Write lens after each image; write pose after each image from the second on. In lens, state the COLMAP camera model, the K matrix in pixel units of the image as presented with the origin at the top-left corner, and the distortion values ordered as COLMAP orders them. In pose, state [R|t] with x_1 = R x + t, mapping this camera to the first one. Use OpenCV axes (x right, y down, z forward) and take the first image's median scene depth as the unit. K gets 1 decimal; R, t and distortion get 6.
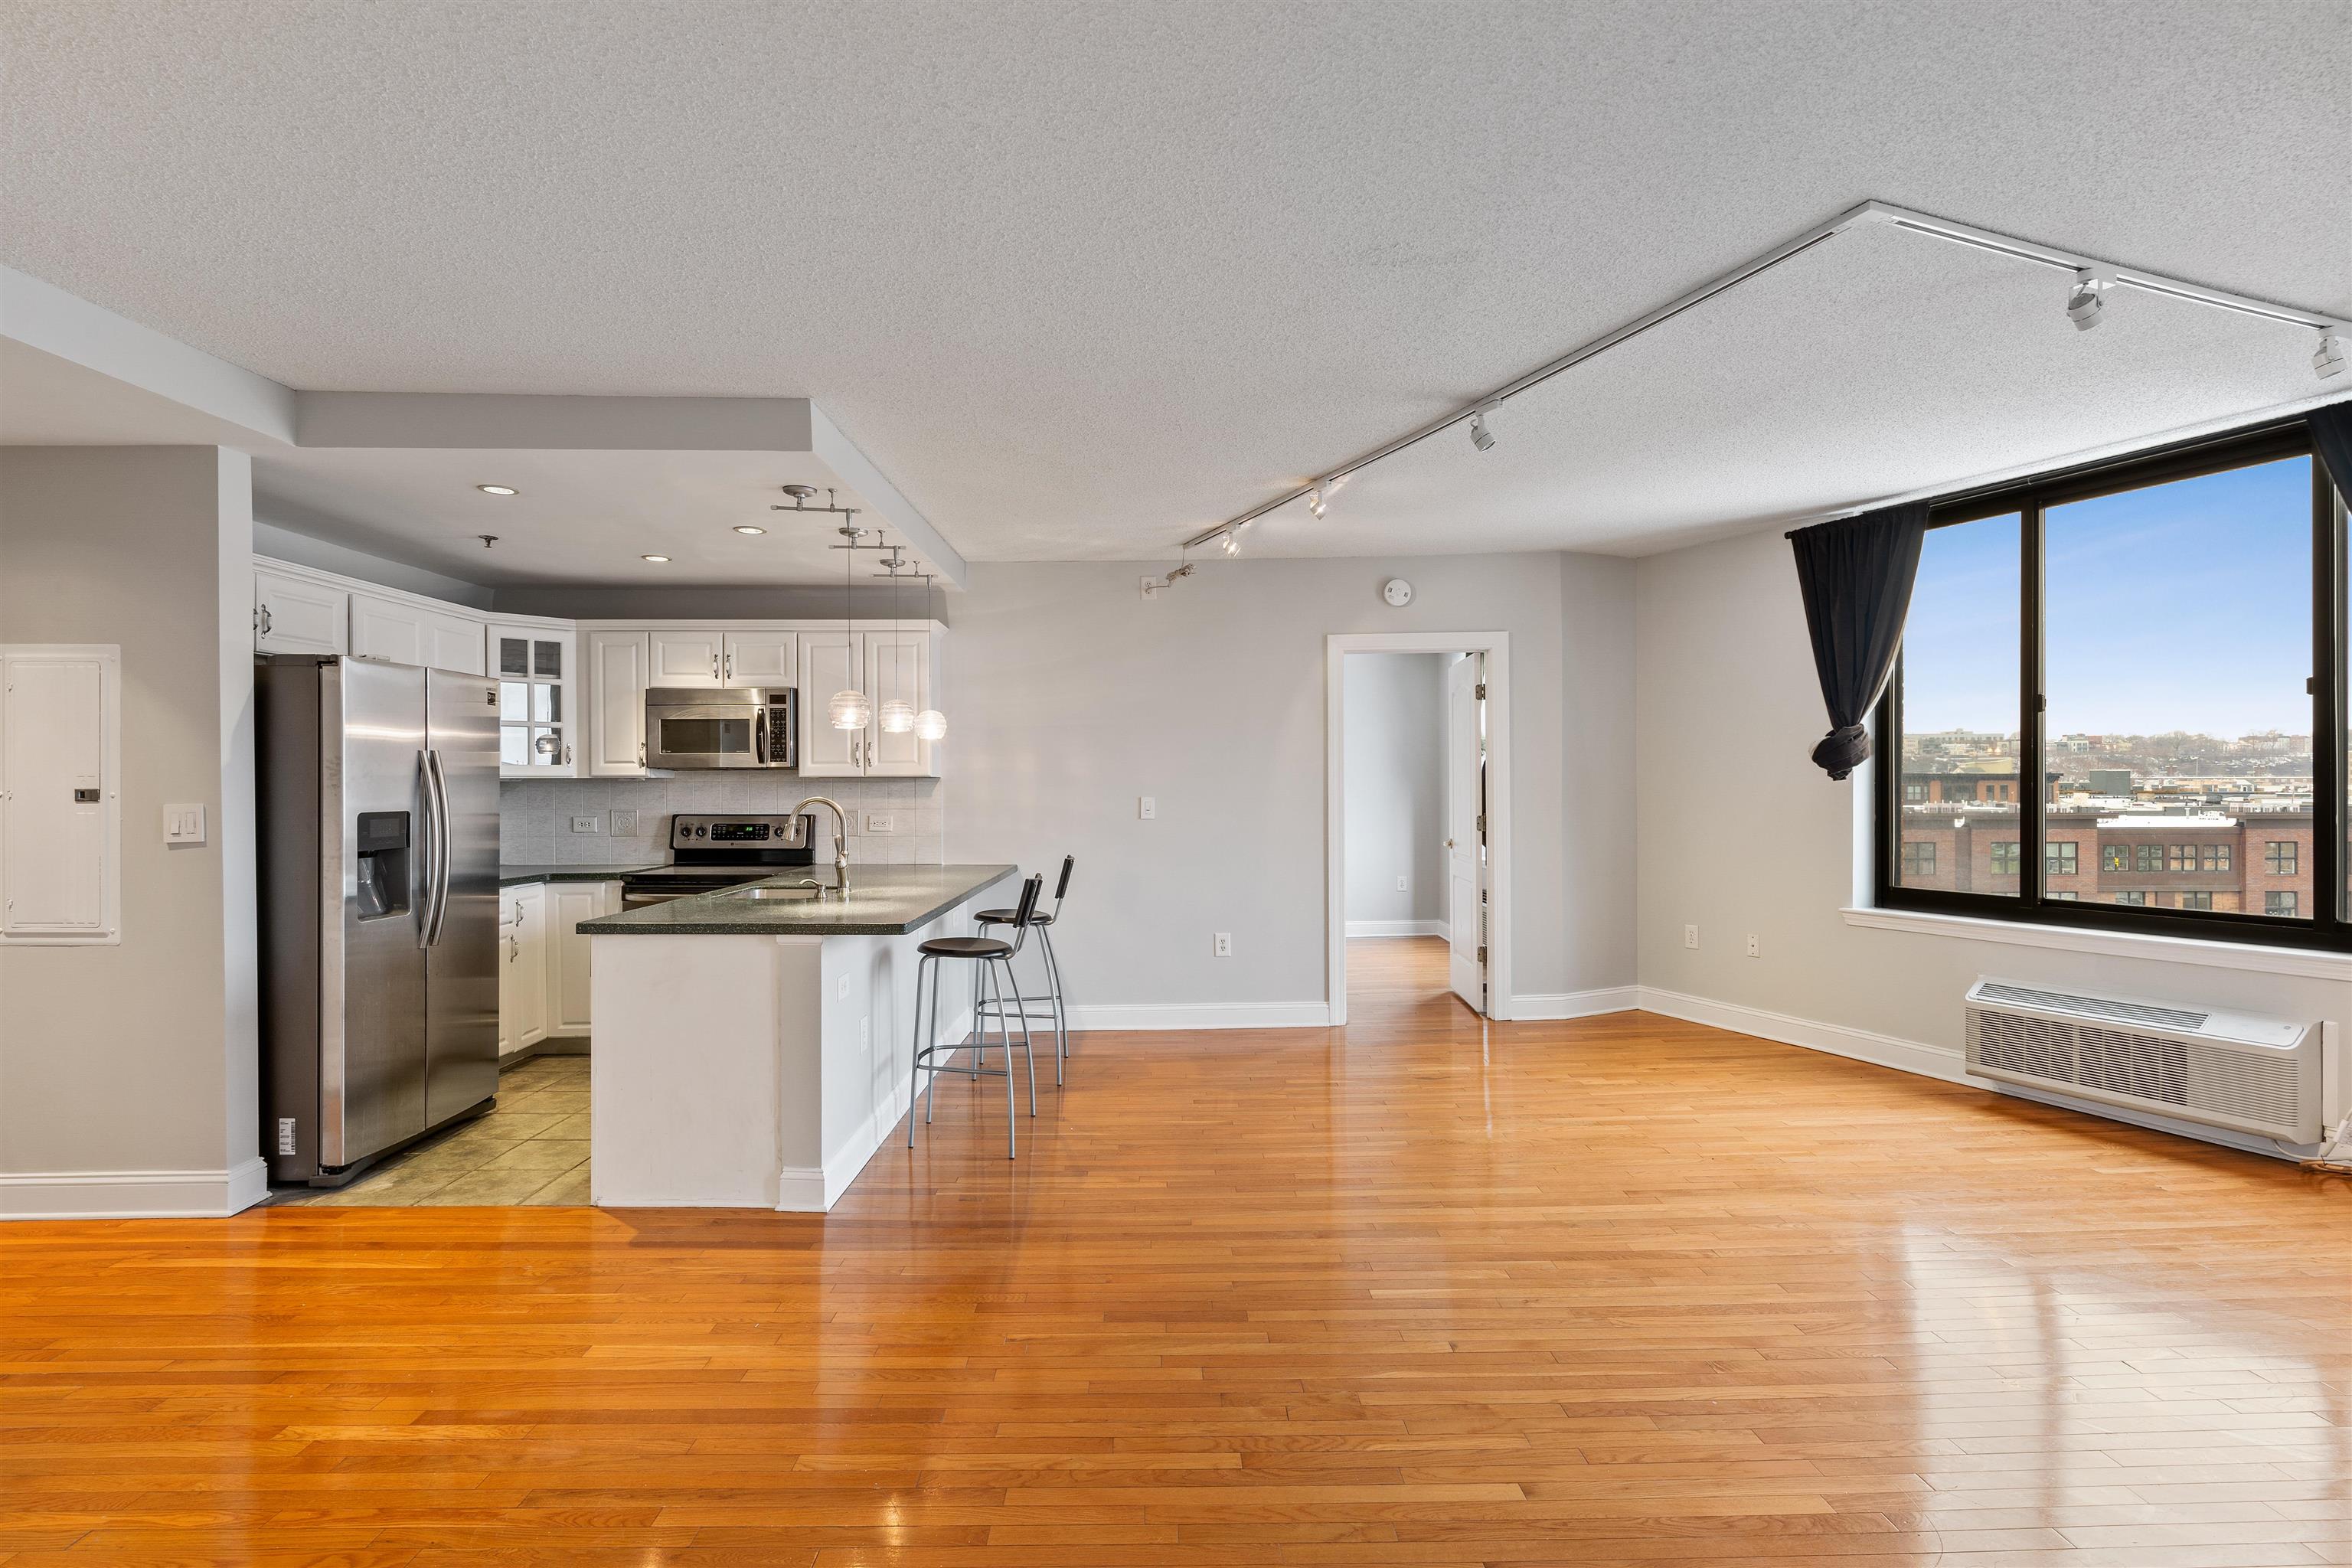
lens RADIAL K [[1144.0, 0, 1186.8], [0, 1144.0, 775.8], [0, 0, 1]] dist [0.003848, 0.001554]
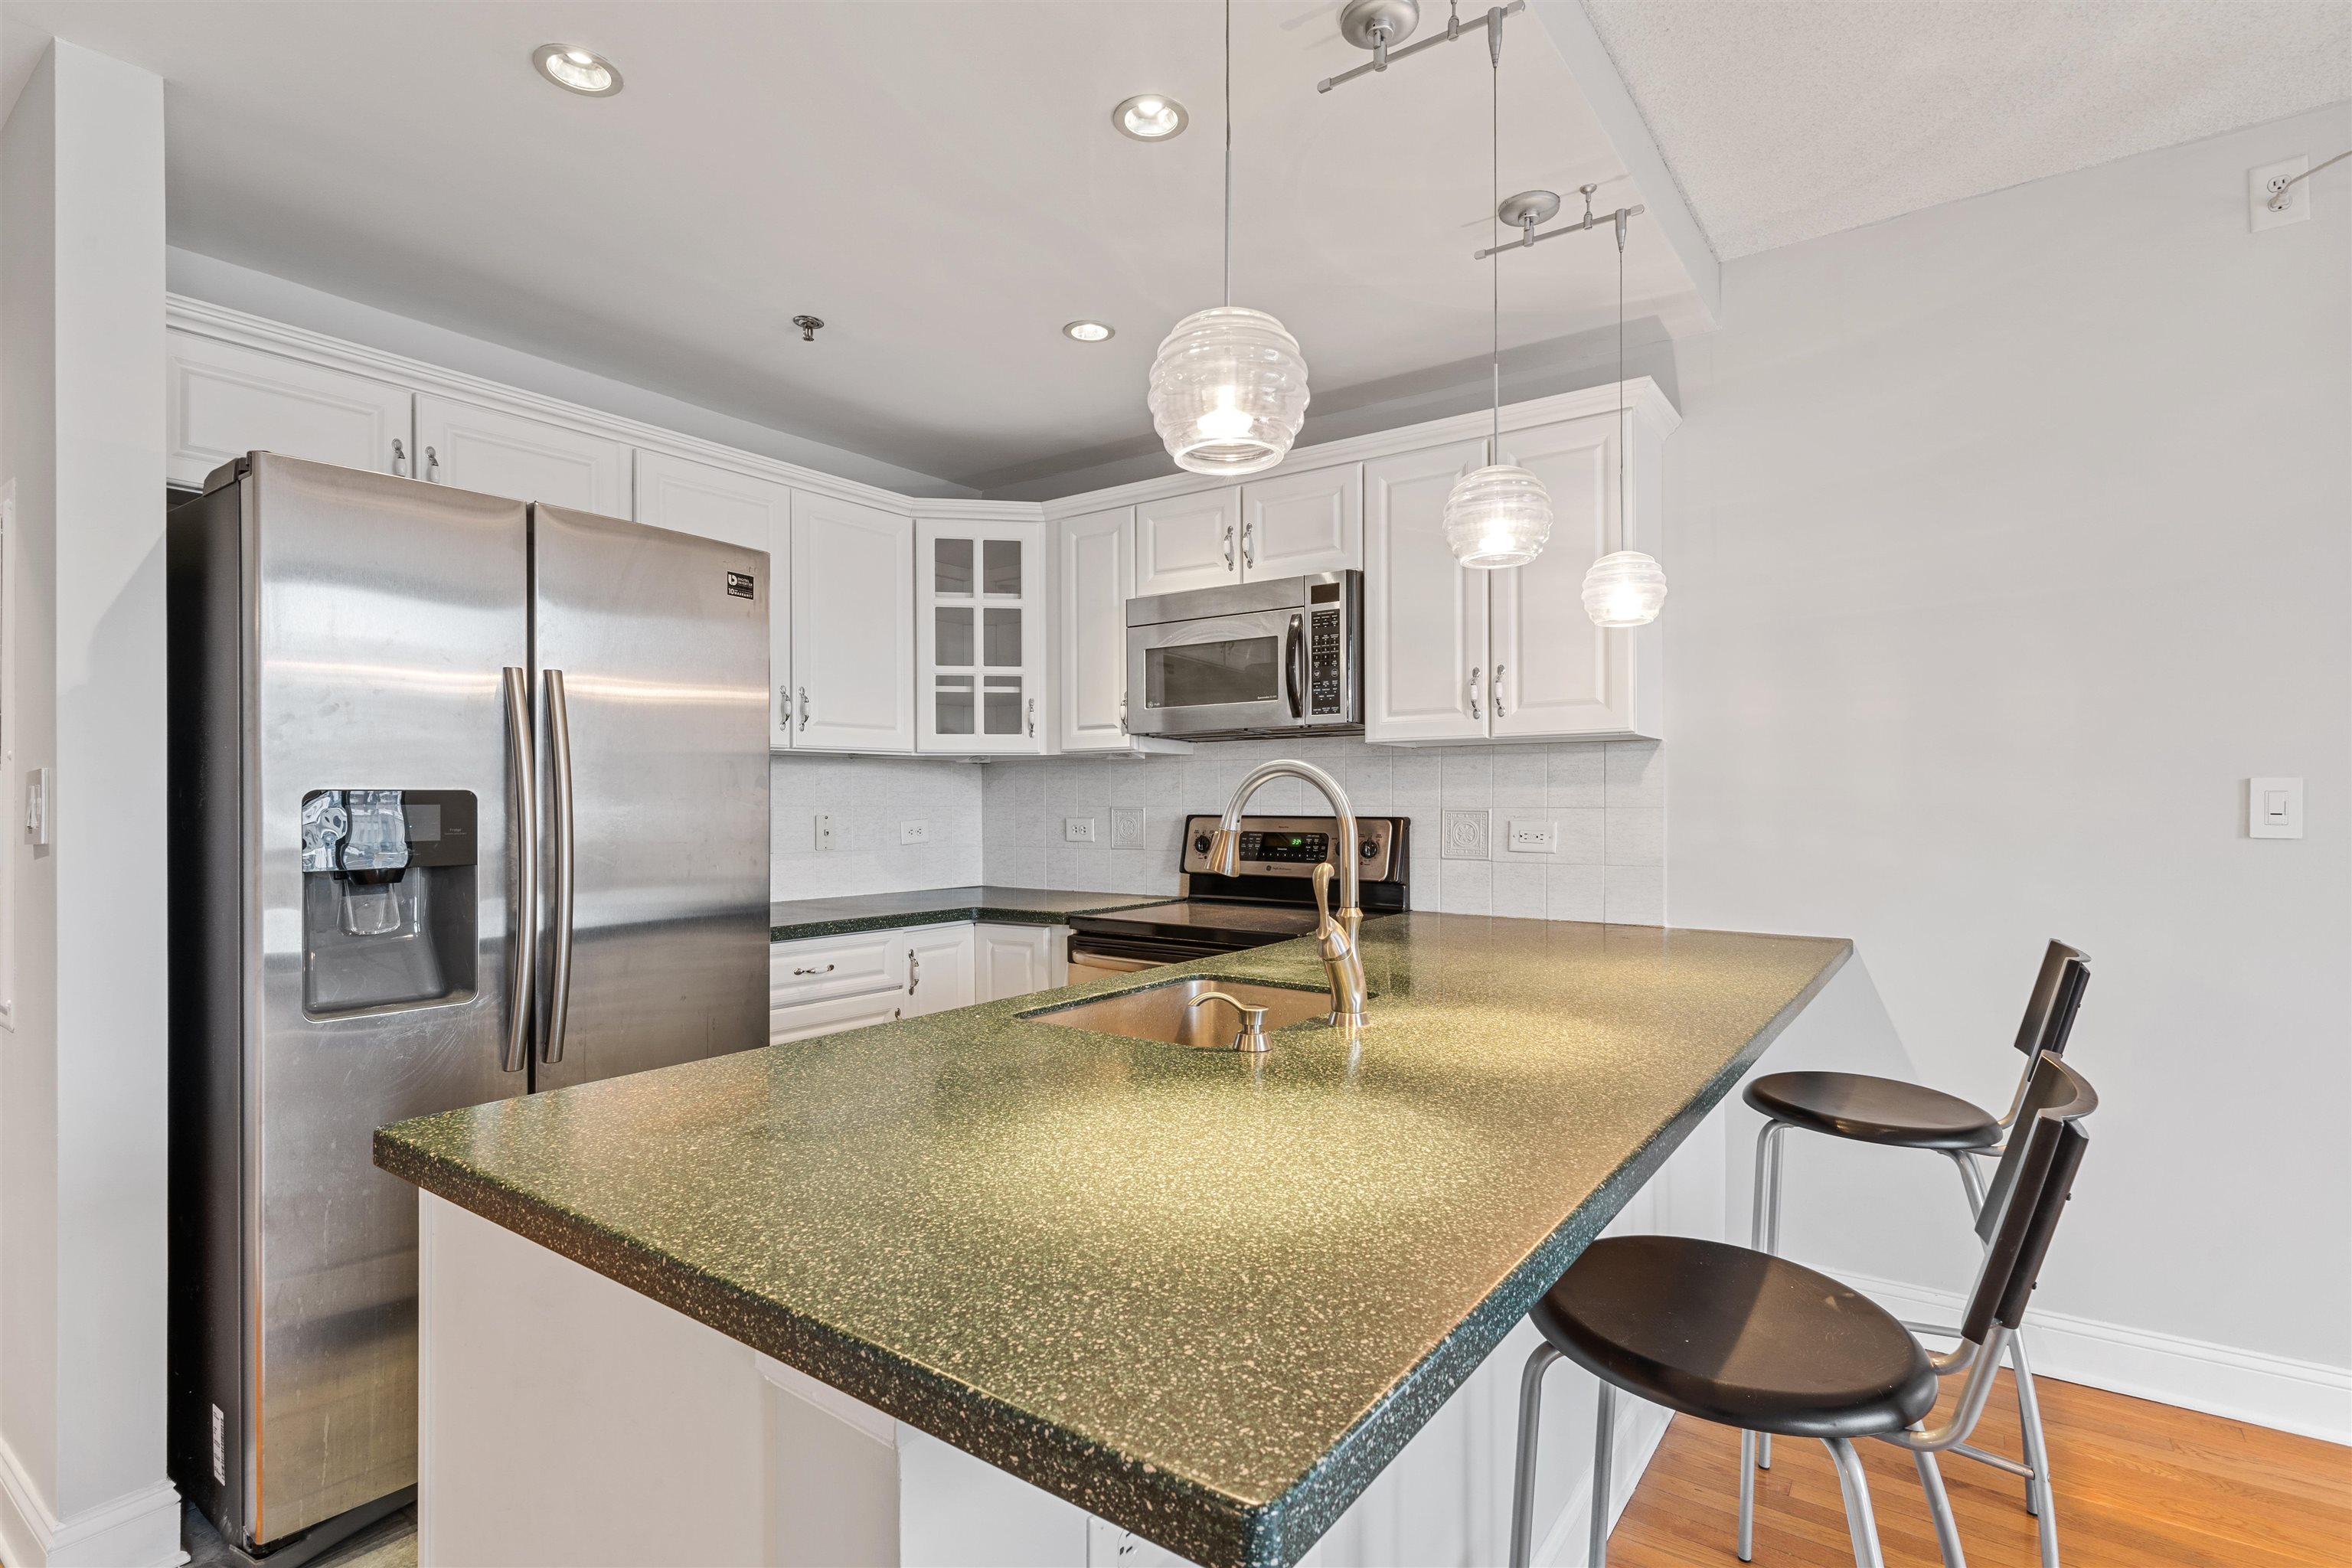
lens RADIAL K [[1144.0, 0, 1166.8], [0, 1144.0, 799.9], [0, 0, 1]] dist [0.003848, 0.001554]
pose [[0.799397, -0.001147, -0.600802, -0.104207], [0.005208, 0.999974, 0.005021, 0.024088], [0.600780, -0.007143, 0.799382, 0.547621]]
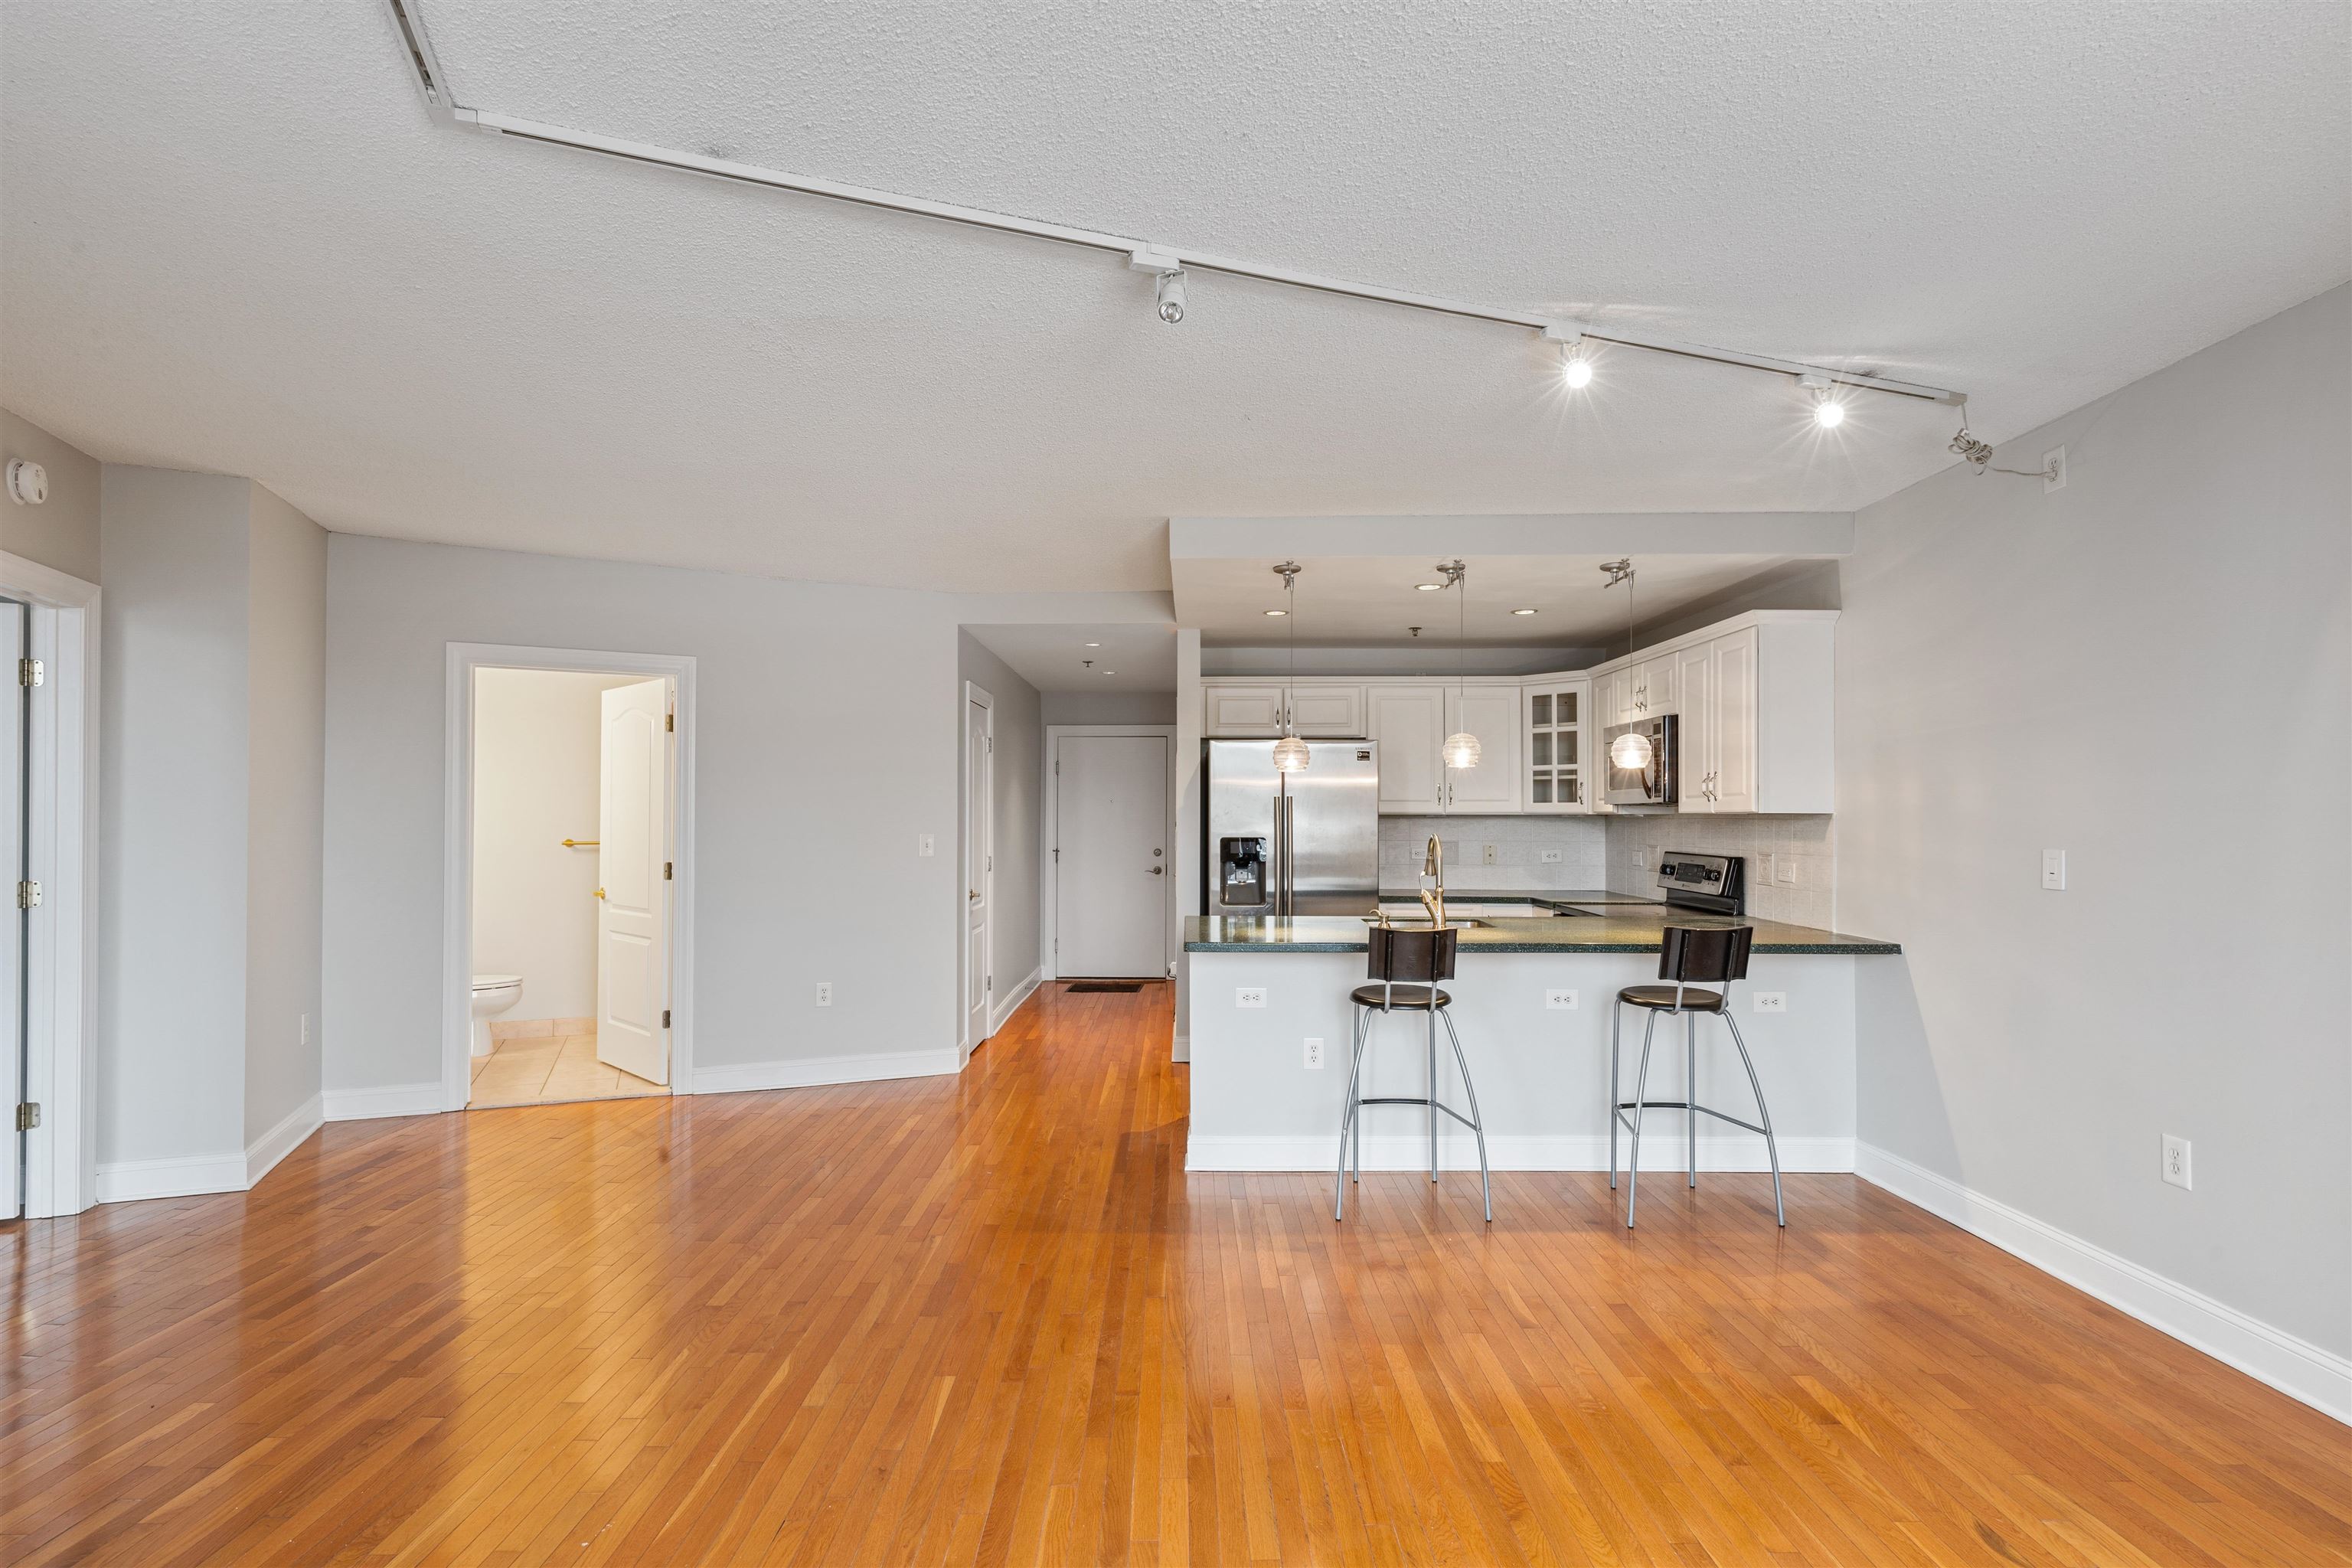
lens RADIAL K [[1144.0, 0, 1168.5], [0, 1144.0, 797.3], [0, 0, 1]] dist [0.003848, 0.001554]
pose [[-0.032904, -0.013011, -0.999374, 0.579741], [0.006597, 0.999891, -0.013235, -0.002245], [0.999437, -0.007028, -0.032815, 0.645410]]
